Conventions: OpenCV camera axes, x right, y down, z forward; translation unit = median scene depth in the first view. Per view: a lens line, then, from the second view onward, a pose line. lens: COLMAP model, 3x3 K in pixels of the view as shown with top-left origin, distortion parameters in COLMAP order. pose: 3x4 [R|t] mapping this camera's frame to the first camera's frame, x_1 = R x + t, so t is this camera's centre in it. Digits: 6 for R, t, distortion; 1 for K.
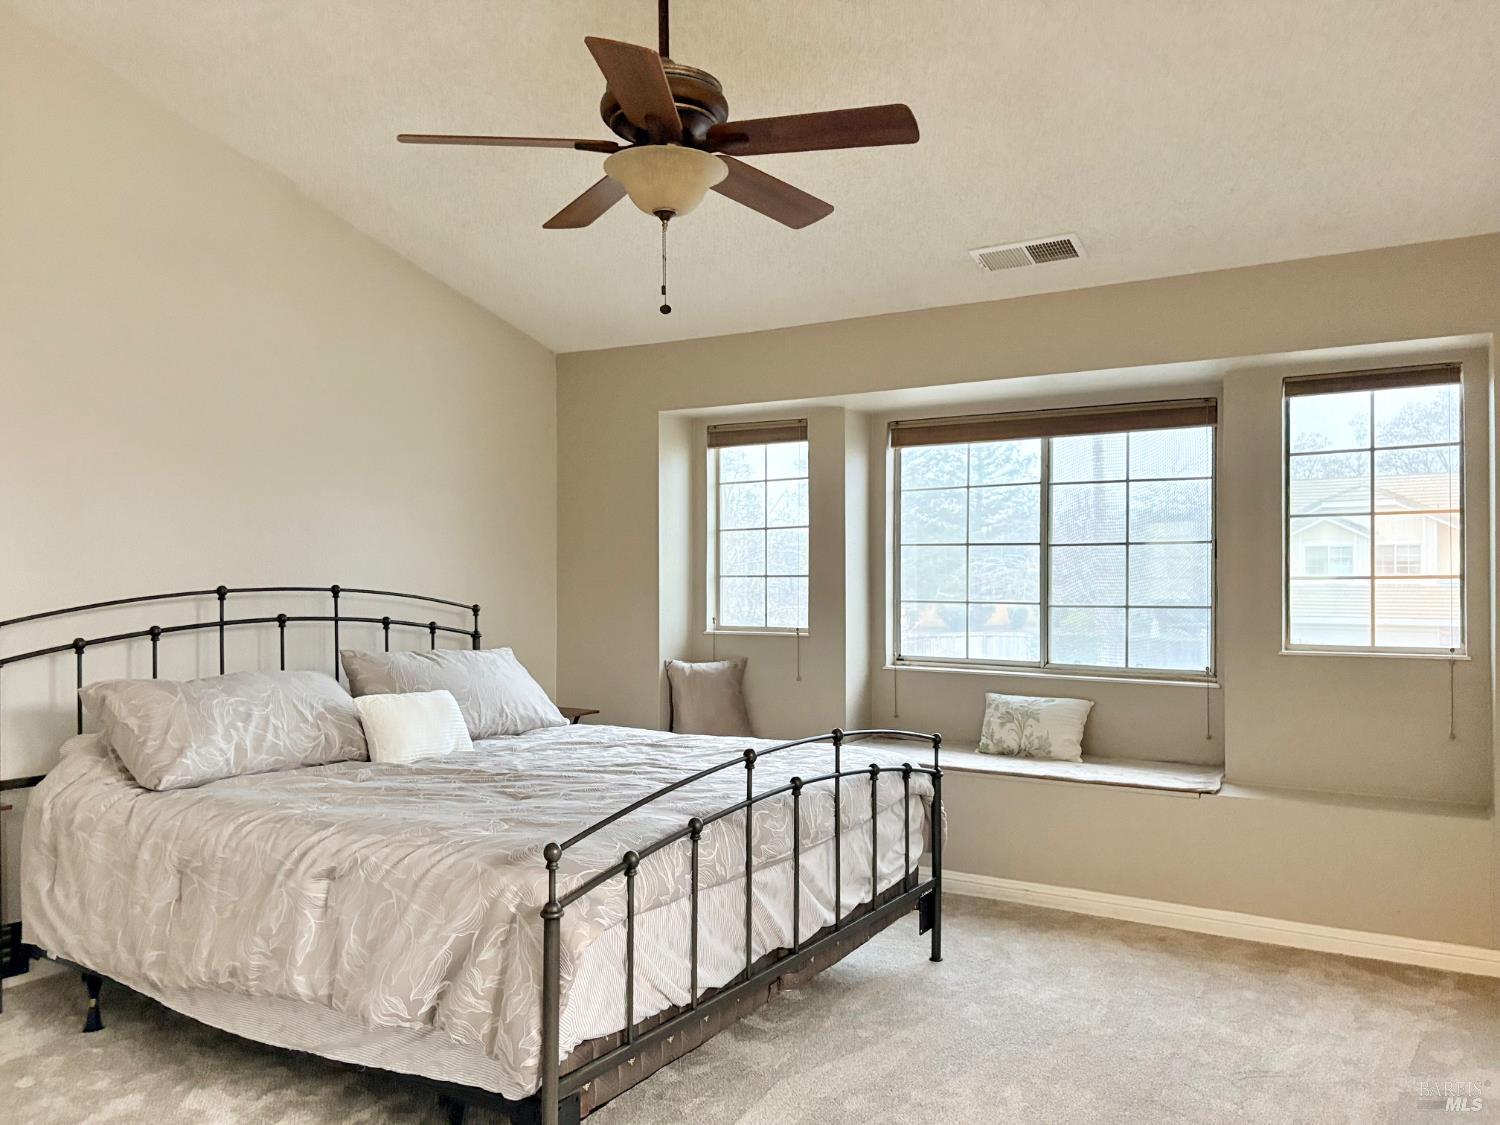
lens RADIAL K [[1145.3, 0, 749.8], [0, 1145.3, 571.9], [0, 0, 1]] dist [0.028505, -0.029222]
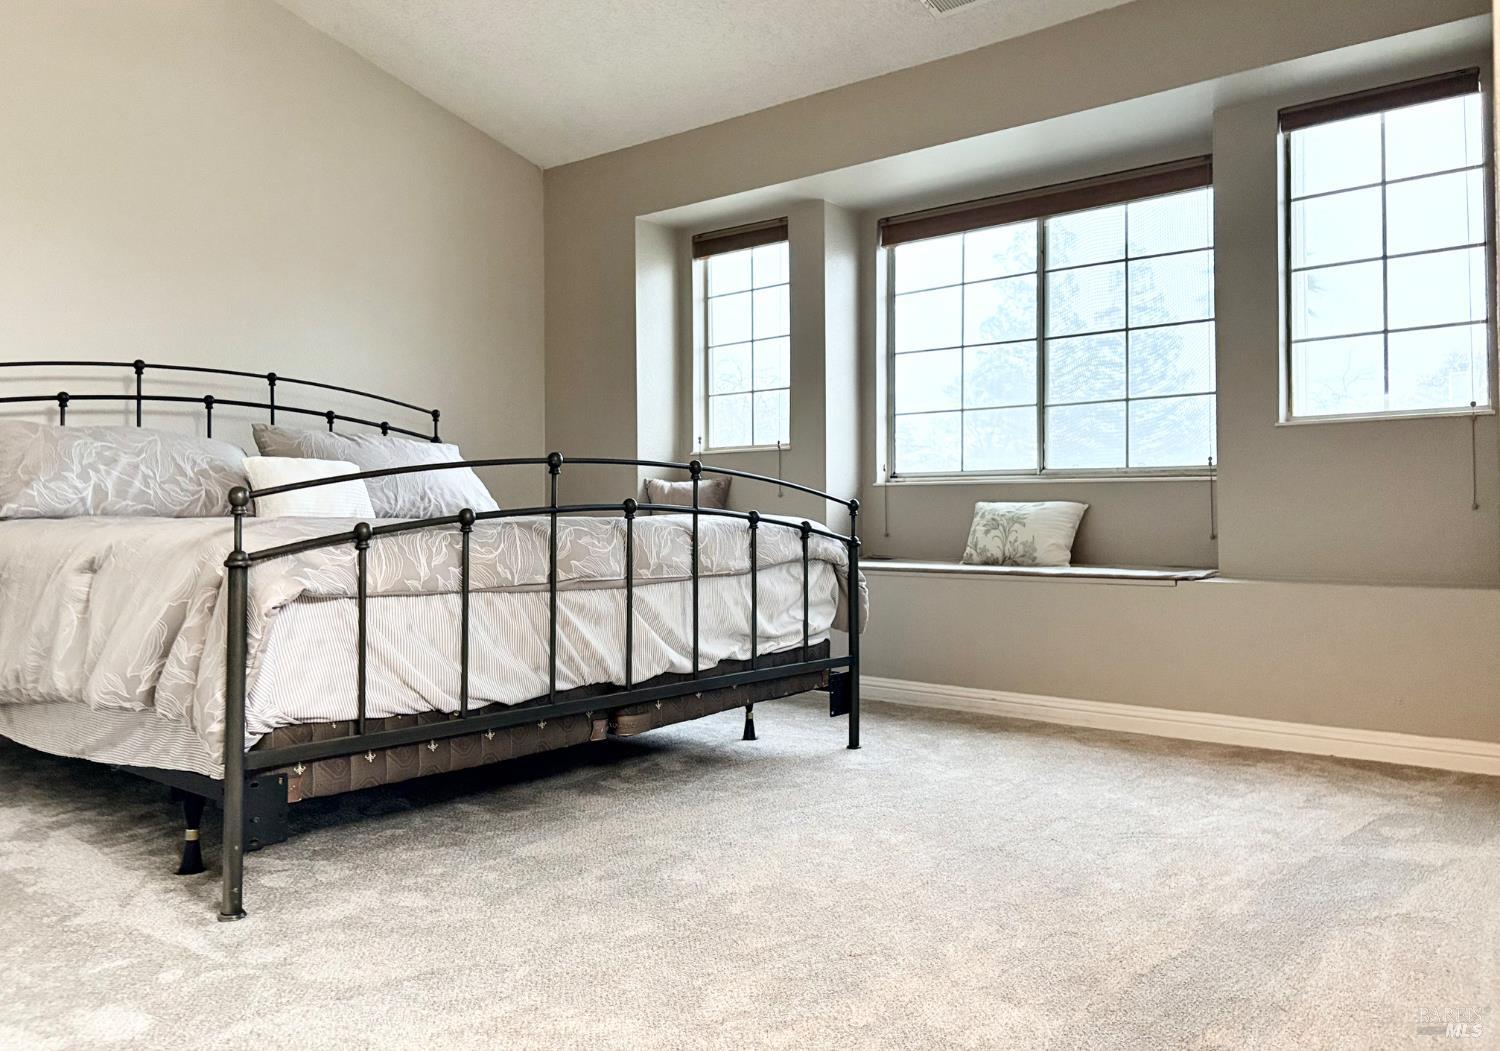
lens RADIAL K [[1141.4, 0, 755.7], [0, 1141.4, 513.9], [0, 0, 1]] dist [0.014445, -0.007951]
pose [[0.990978, -0.004122, -0.133964, 0.187995], [0.004137, 0.999991, -0.000165, 0.138956], [0.133964, -0.000391, 0.990986, 0.088367]]
